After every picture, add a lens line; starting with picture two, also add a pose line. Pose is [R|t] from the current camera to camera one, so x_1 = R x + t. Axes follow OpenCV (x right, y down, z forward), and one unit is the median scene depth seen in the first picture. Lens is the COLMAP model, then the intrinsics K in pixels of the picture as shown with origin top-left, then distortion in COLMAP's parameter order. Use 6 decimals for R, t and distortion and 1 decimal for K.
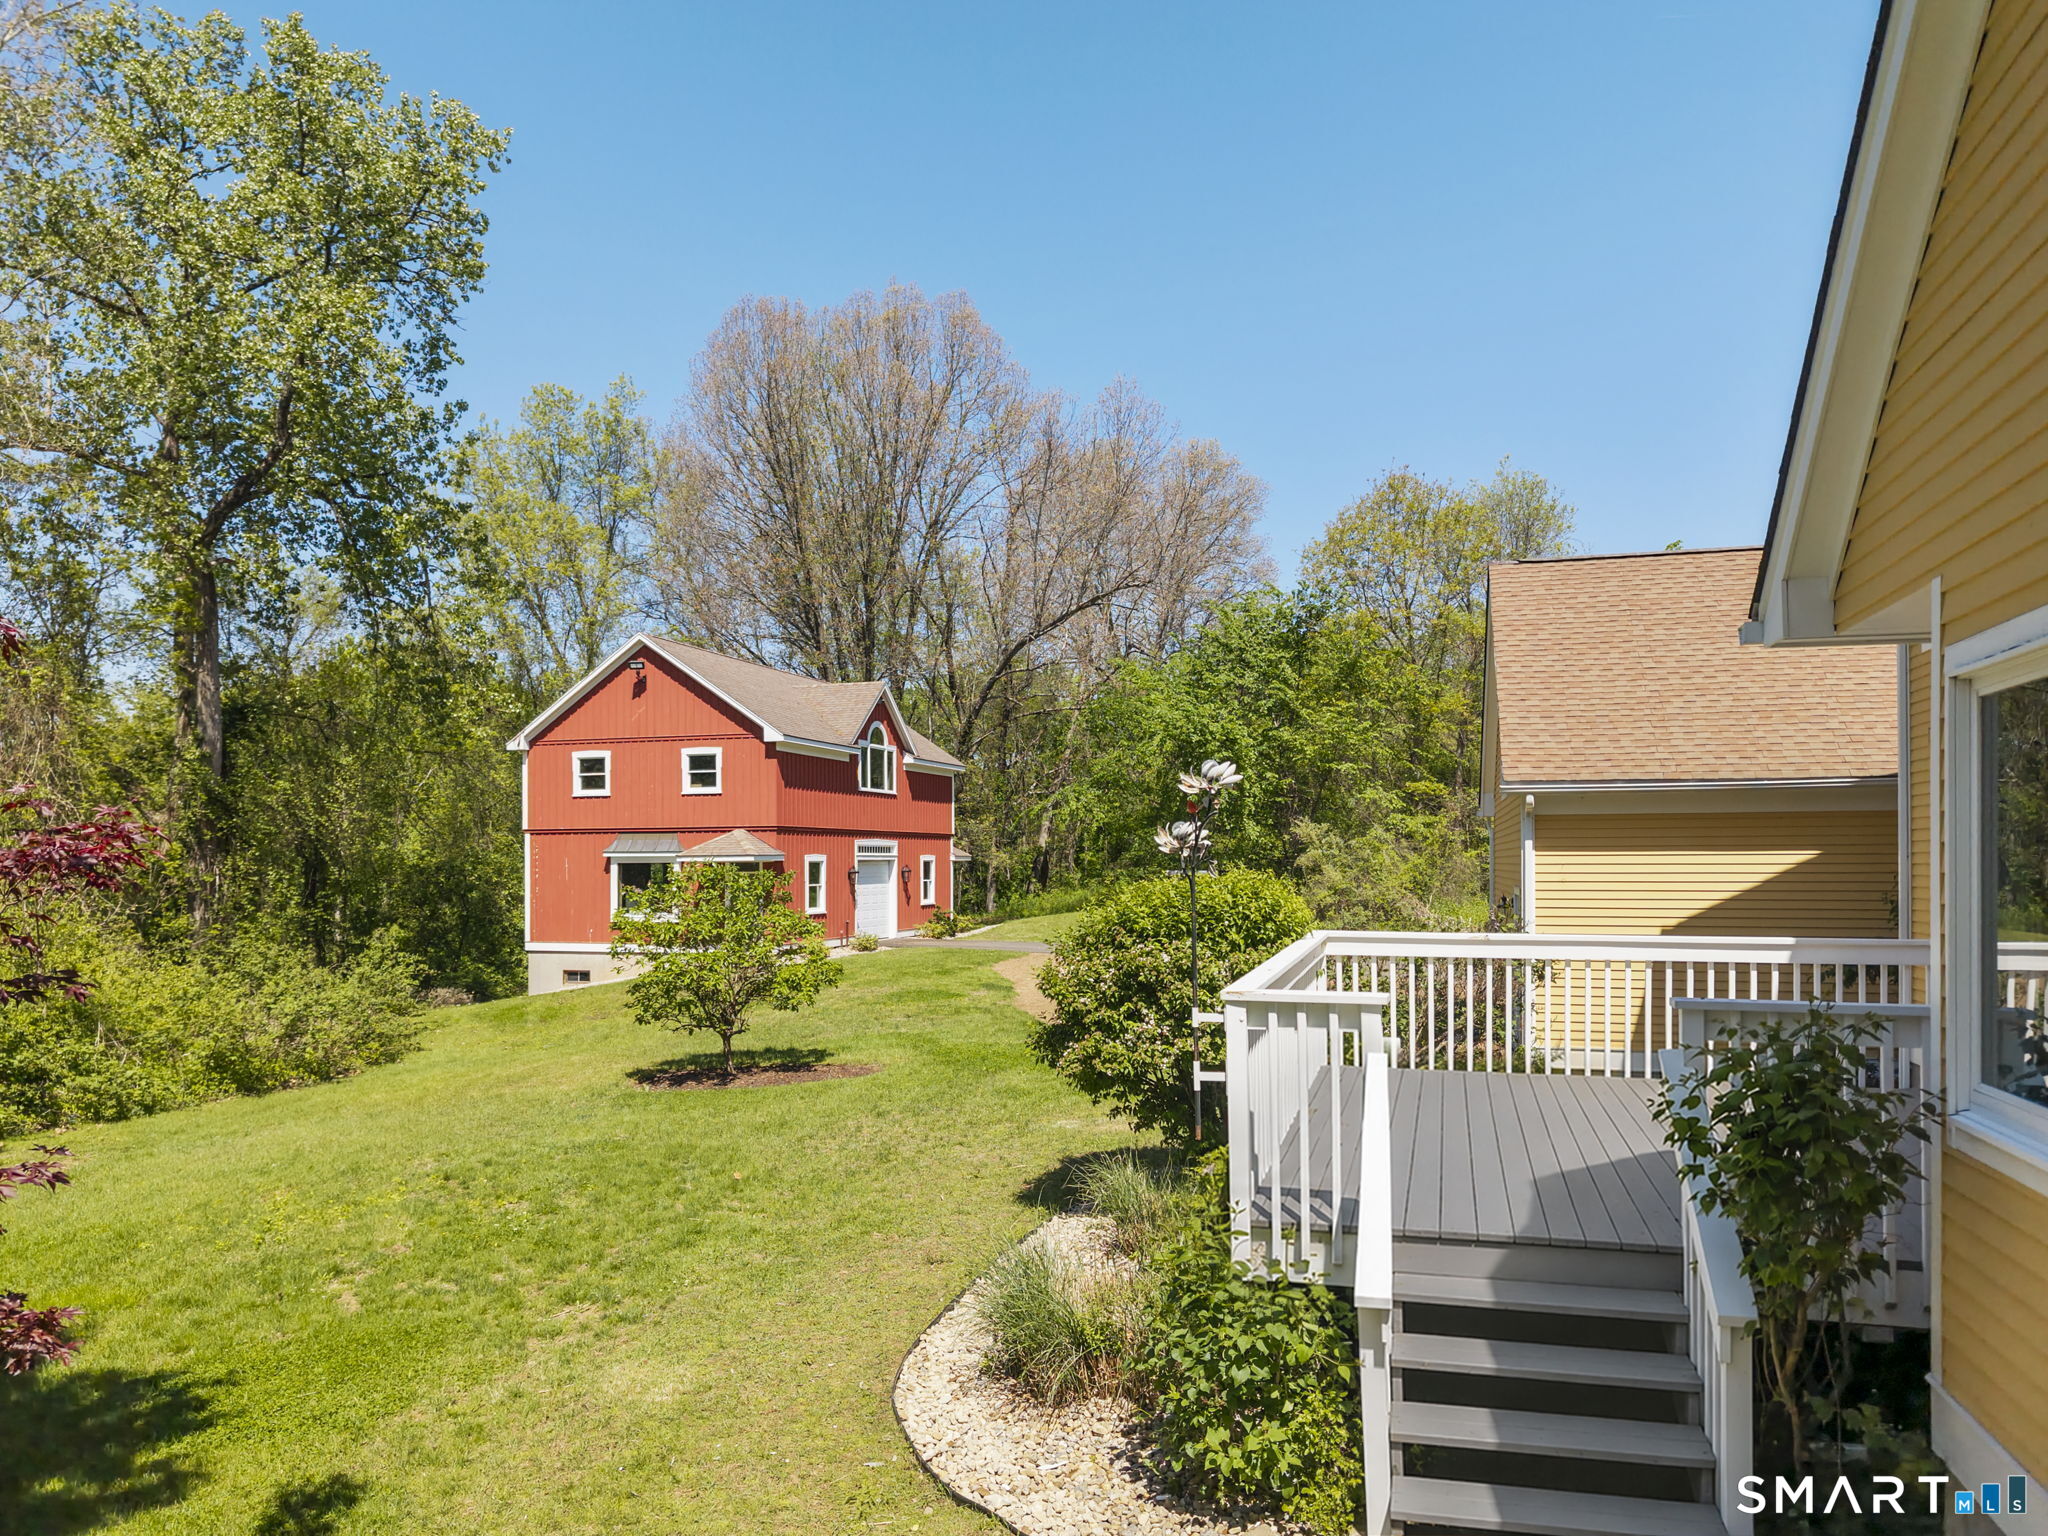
lens RADIAL K [[1452.5, 0, 1024.7], [0, 1452.5, 775.1], [0, 0, 1]] dist [0.001303, 0.000404]
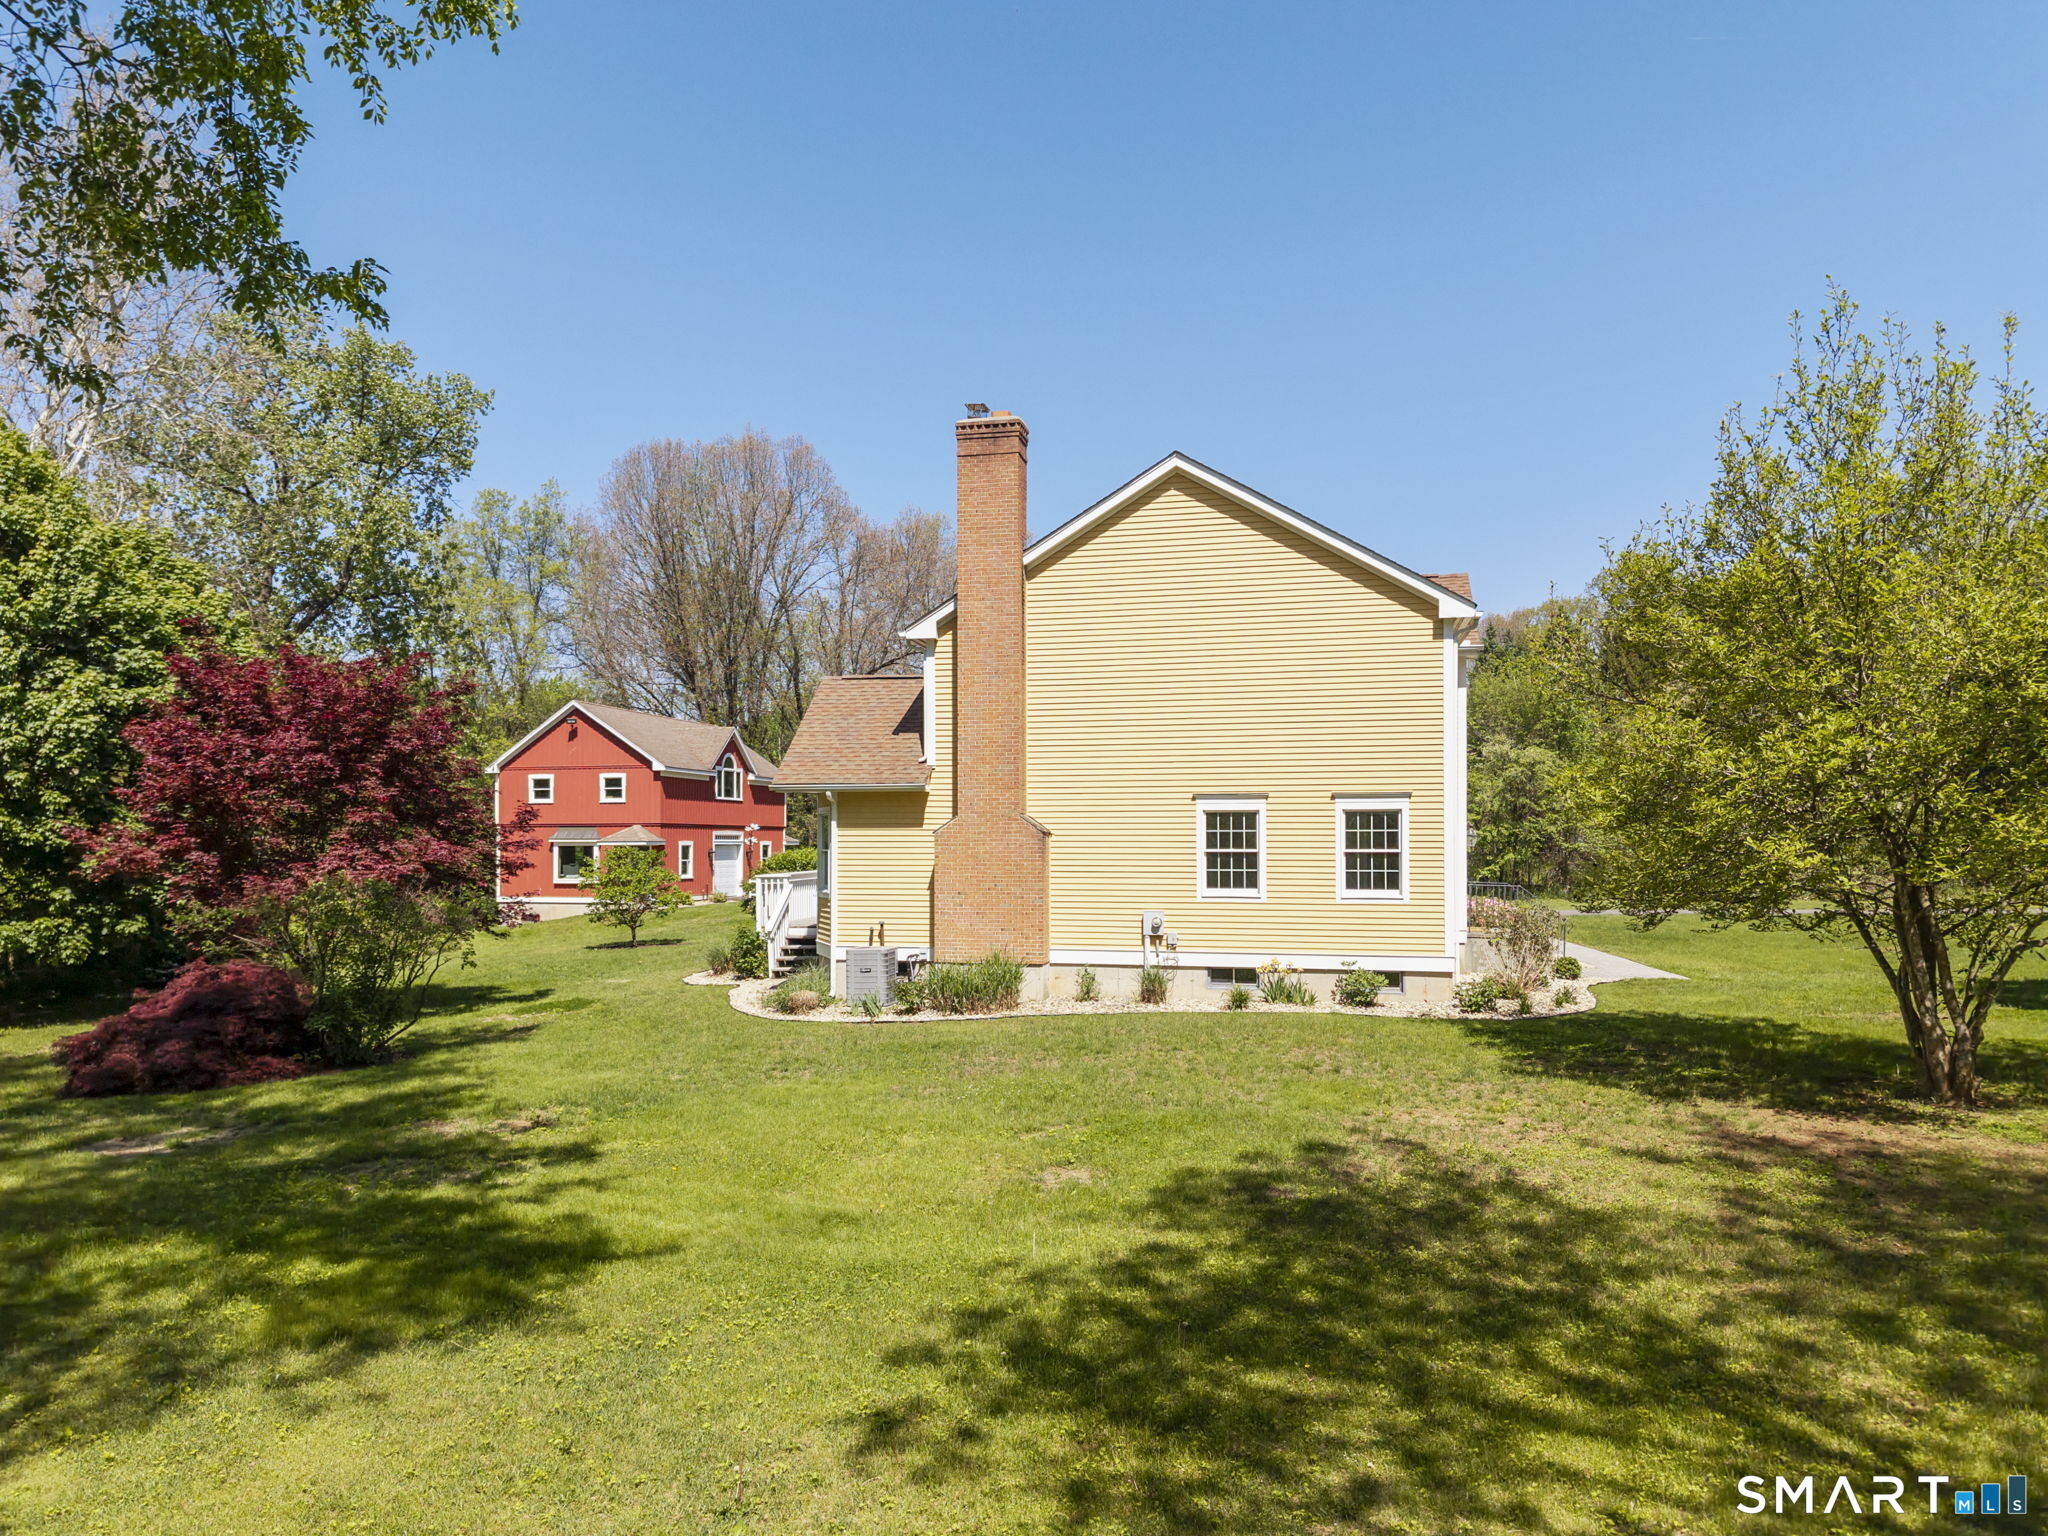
lens RADIAL K [[1452.5, 0, 1025.0], [0, 1452.5, 760.9], [0, 0, 1]] dist [0.001303, 0.000404]
pose [[0.997415, 0.006238, 0.071591, 0.106385], [-0.006381, 0.999978, 0.001766, -0.035941], [-0.071579, -0.002218, 0.997432, -0.579744]]
